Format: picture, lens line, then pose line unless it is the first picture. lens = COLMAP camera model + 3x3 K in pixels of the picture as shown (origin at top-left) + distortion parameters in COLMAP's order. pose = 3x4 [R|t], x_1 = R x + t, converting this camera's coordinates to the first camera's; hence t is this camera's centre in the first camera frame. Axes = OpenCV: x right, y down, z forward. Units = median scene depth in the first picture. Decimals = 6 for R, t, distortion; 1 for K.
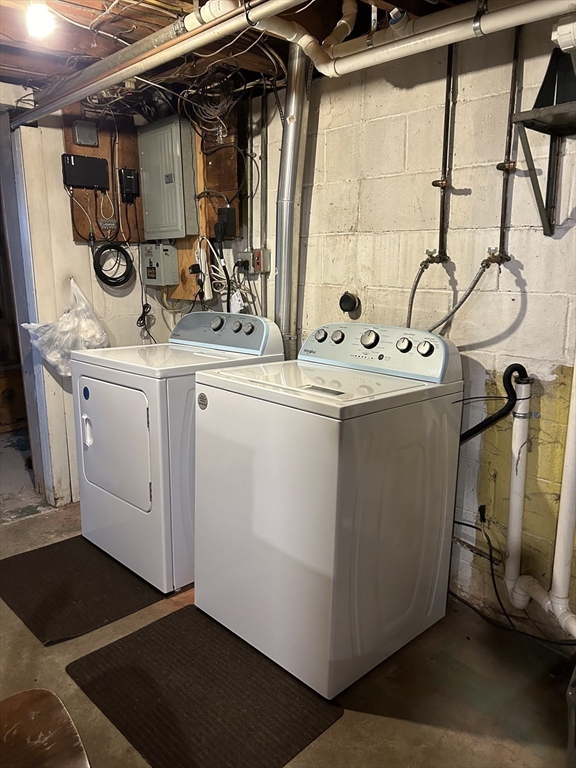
lens RADIAL K [[576.4, 0, 284.8], [0, 576.4, 384.0], [0, 0, 1]] dist [0.049974, -0.047826]
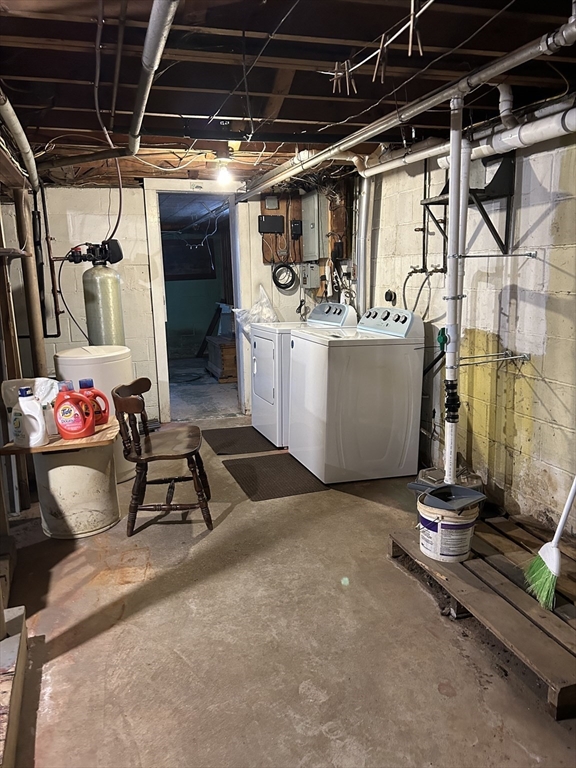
lens RADIAL K [[576.4, 0, 290.0], [0, 576.4, 383.3], [0, 0, 1]] dist [0.049974, -0.047826]
pose [[0.905656, 0.064707, -0.419047, 0.482031], [-0.071864, 0.997414, -0.001300, 0.117155], [0.417879, 0.031292, 0.907964, -0.561694]]
